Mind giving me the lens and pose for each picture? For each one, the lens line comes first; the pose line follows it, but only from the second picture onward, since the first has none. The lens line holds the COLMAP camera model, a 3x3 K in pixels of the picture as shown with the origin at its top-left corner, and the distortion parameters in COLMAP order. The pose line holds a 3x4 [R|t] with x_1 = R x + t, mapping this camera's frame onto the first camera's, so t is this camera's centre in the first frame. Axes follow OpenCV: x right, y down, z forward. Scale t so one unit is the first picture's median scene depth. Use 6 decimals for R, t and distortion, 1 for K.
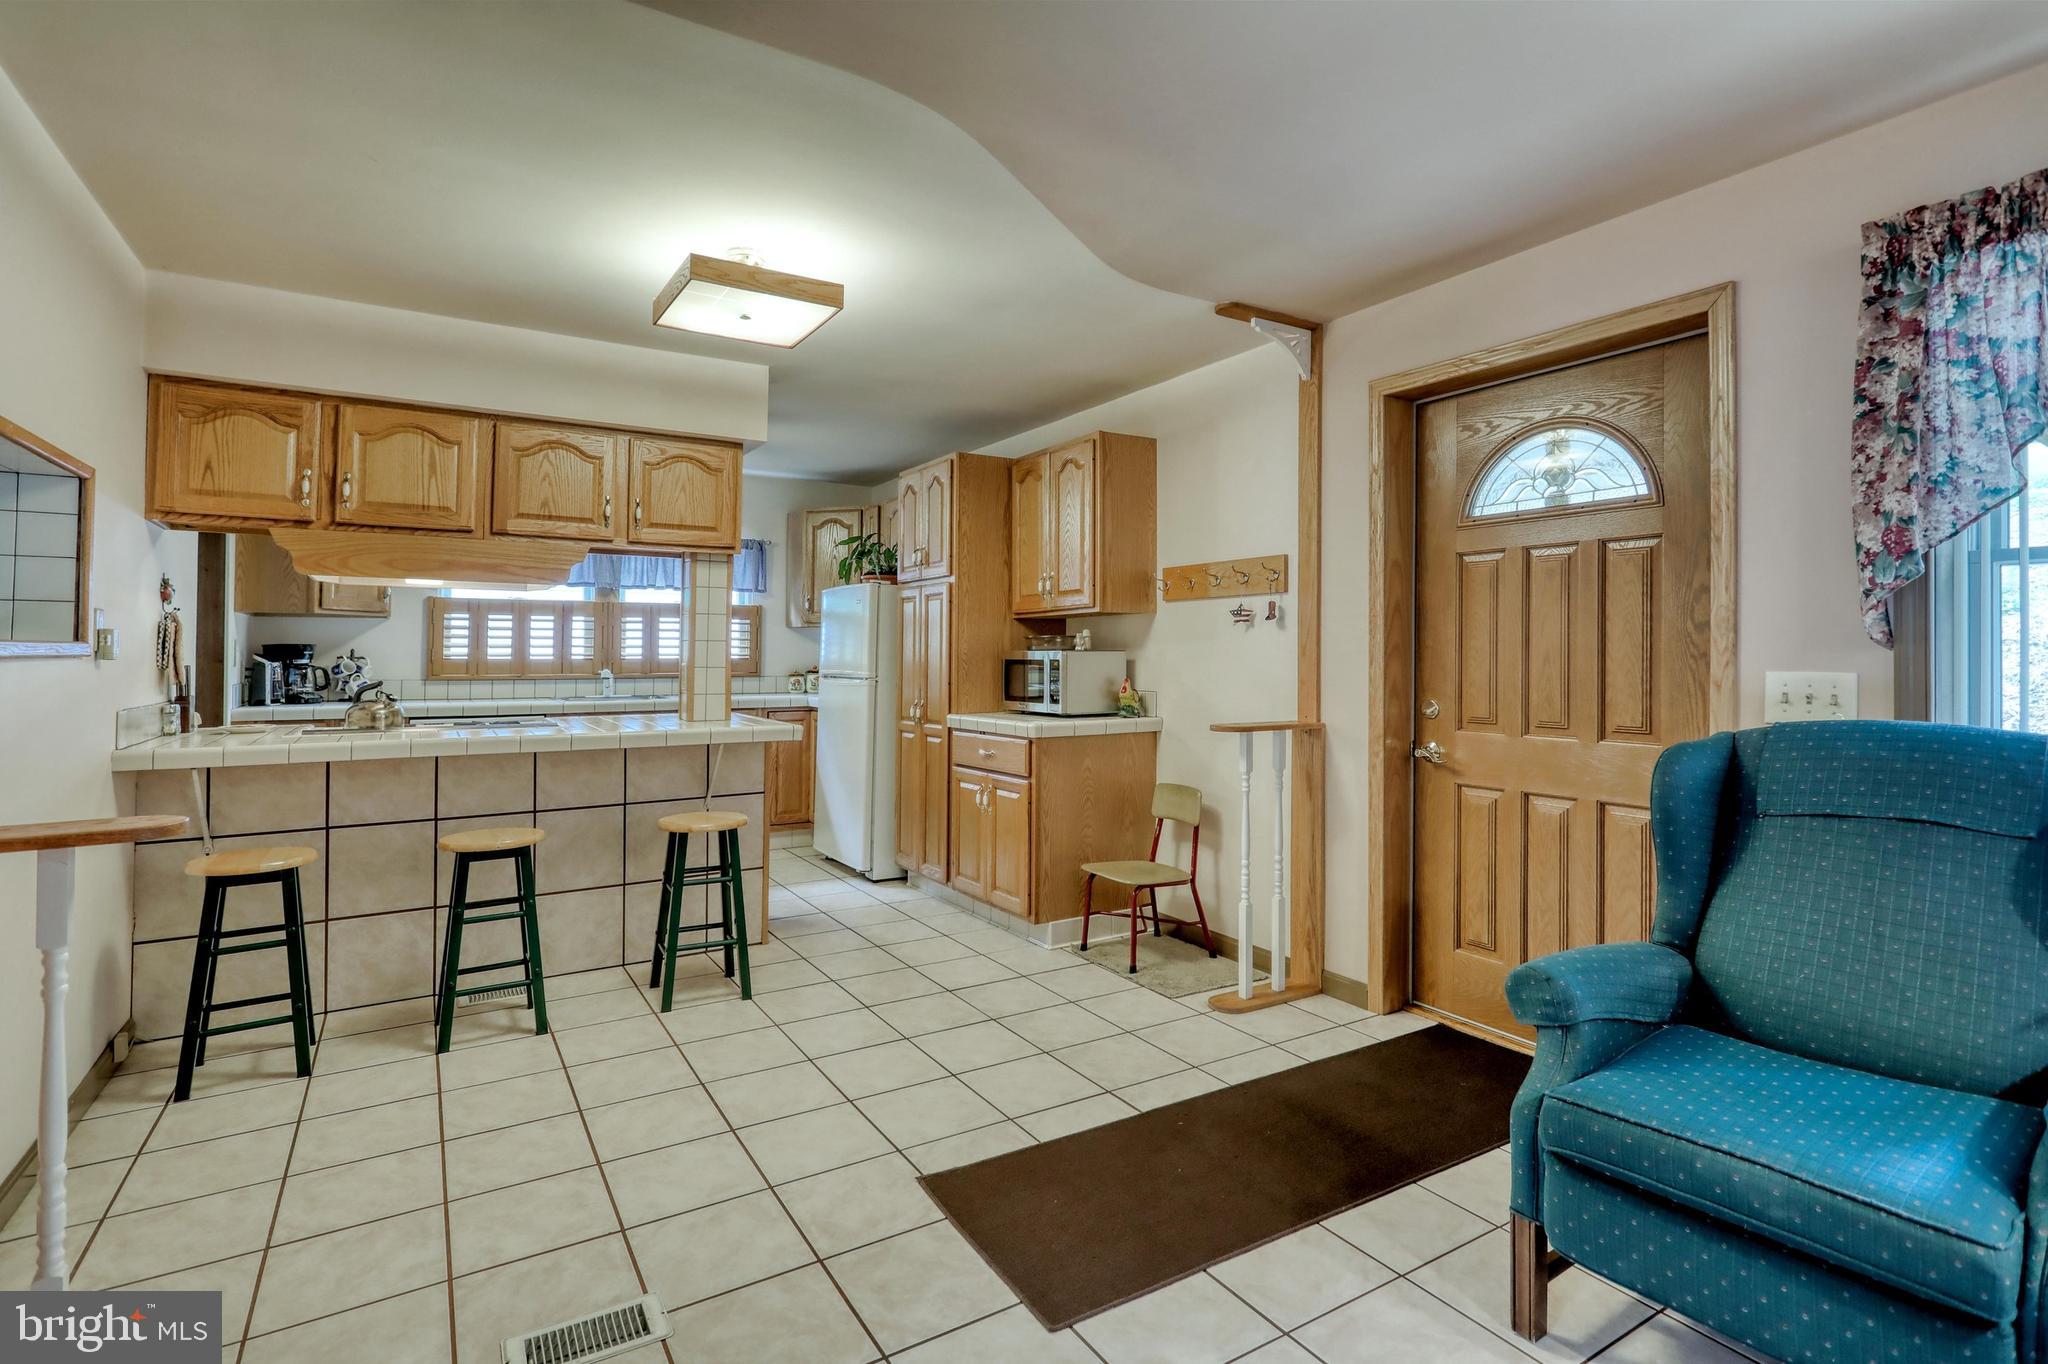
lens RADIAL K [[986.6, 0, 1055.5], [0, 986.6, 624.2], [0, 0, 1]] dist [-0.003933, -0.000433]
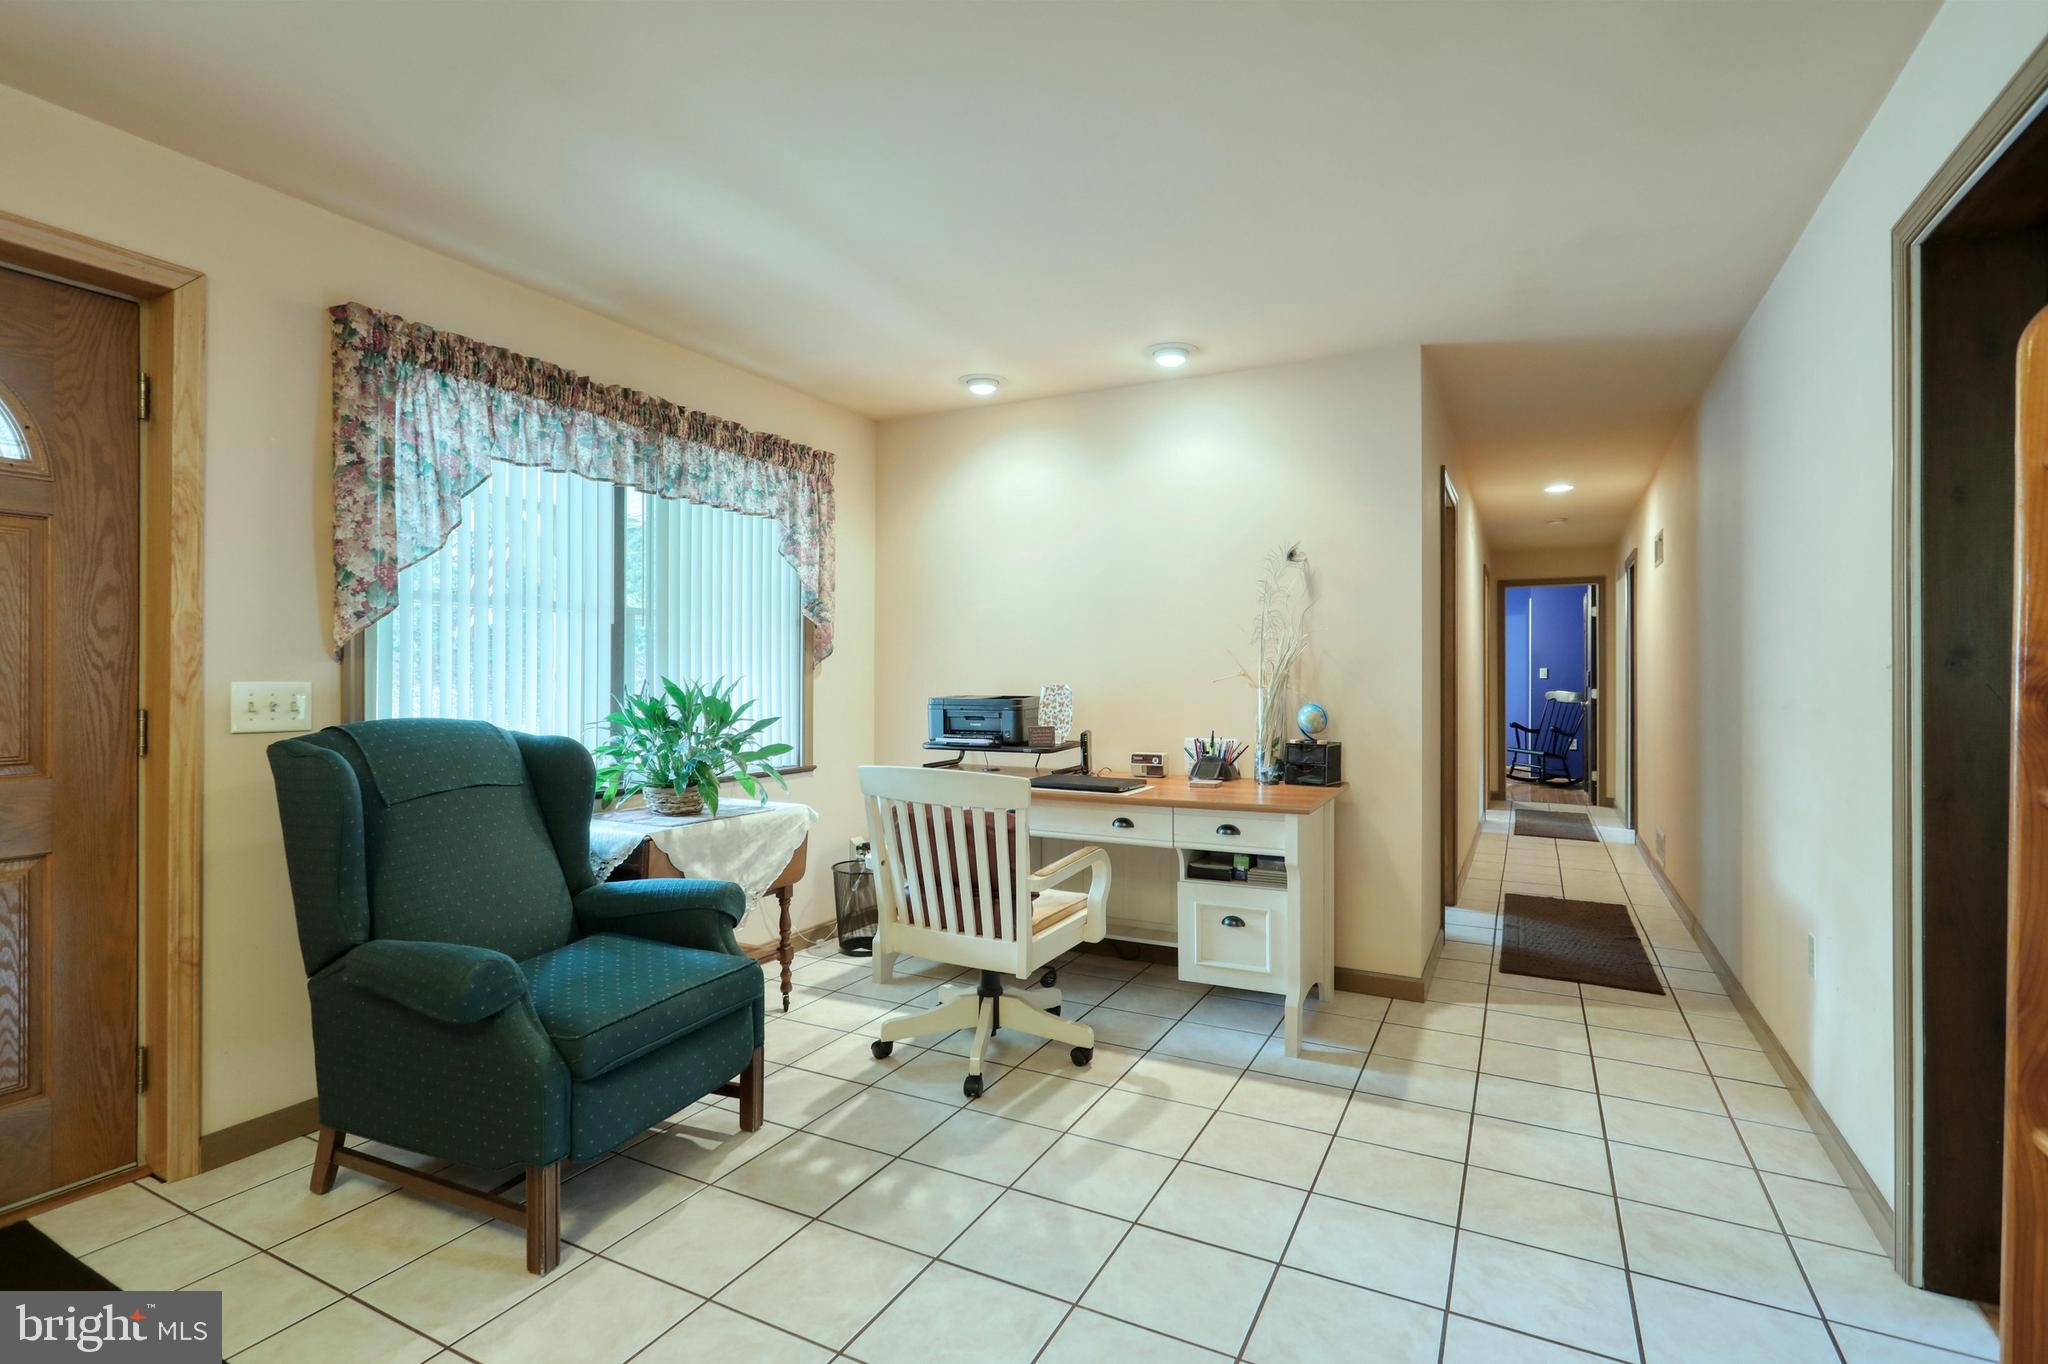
lens RADIAL K [[967.9, 0, 1024.0], [0, 967.9, 682.0], [0, 0, 1]] dist [-0.001253, 0.000743]
pose [[-0.489059, -0.004905, 0.872237, -0.290450], [-0.028161, 0.999552, -0.010169, 0.019164], [-0.871796, -0.029537, -0.488978, 0.419067]]
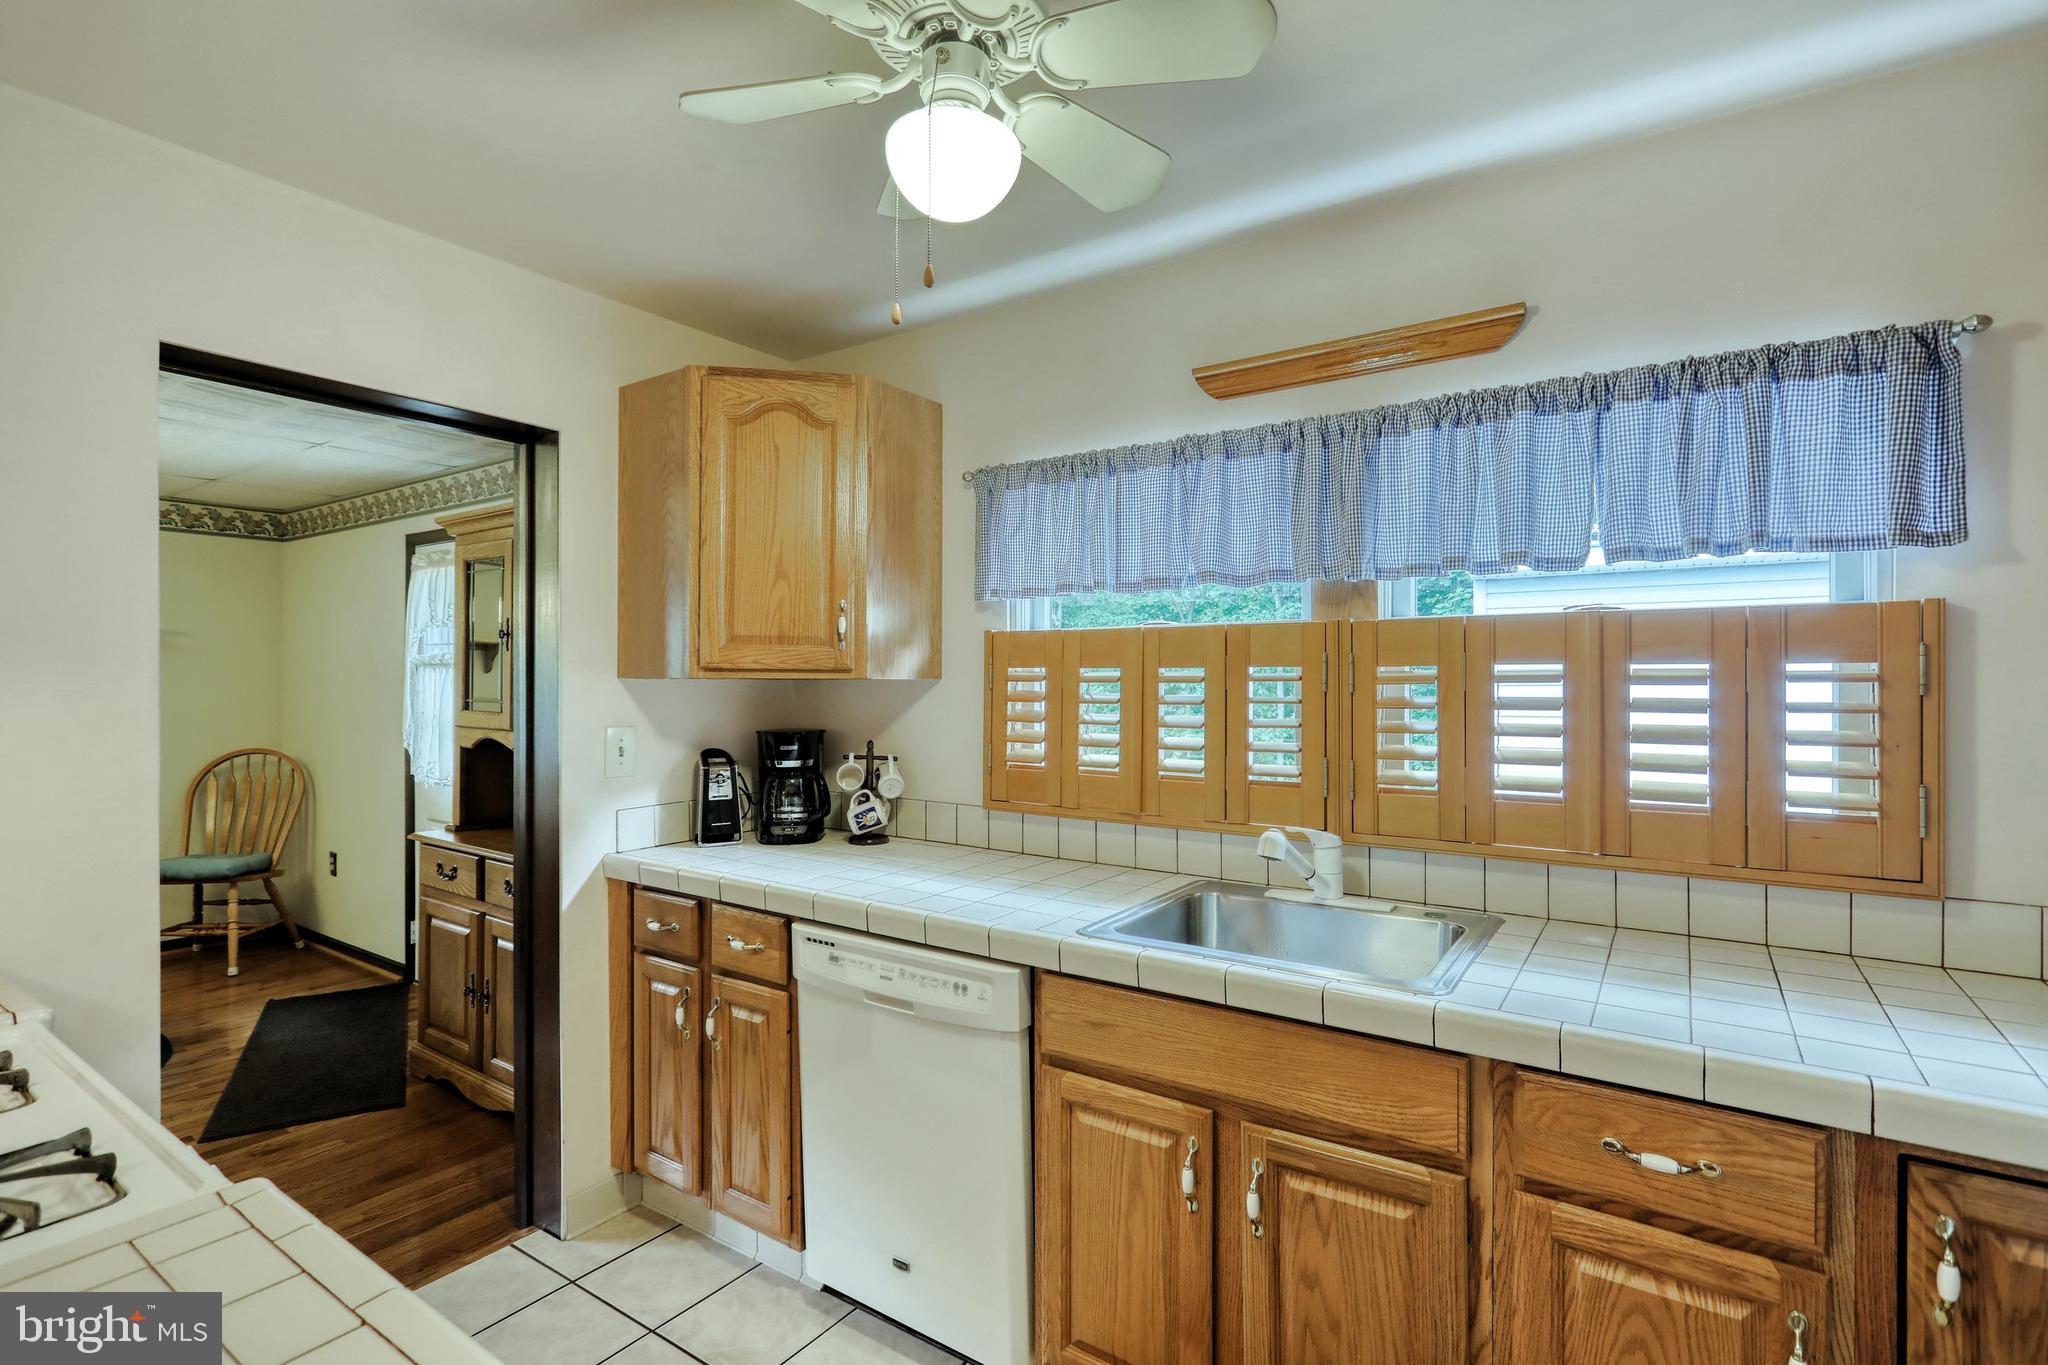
lens RADIAL K [[967.9, 0, 1024.0], [0, 967.9, 682.5], [0, 0, 1]] dist [-0.001253, 0.000743]
pose [[0.383192, 0.006144, -0.923648, -0.276870], [0.031547, 0.999307, 0.019735, -0.016954], [0.923130, -0.036701, 0.382733, 1.165070]]
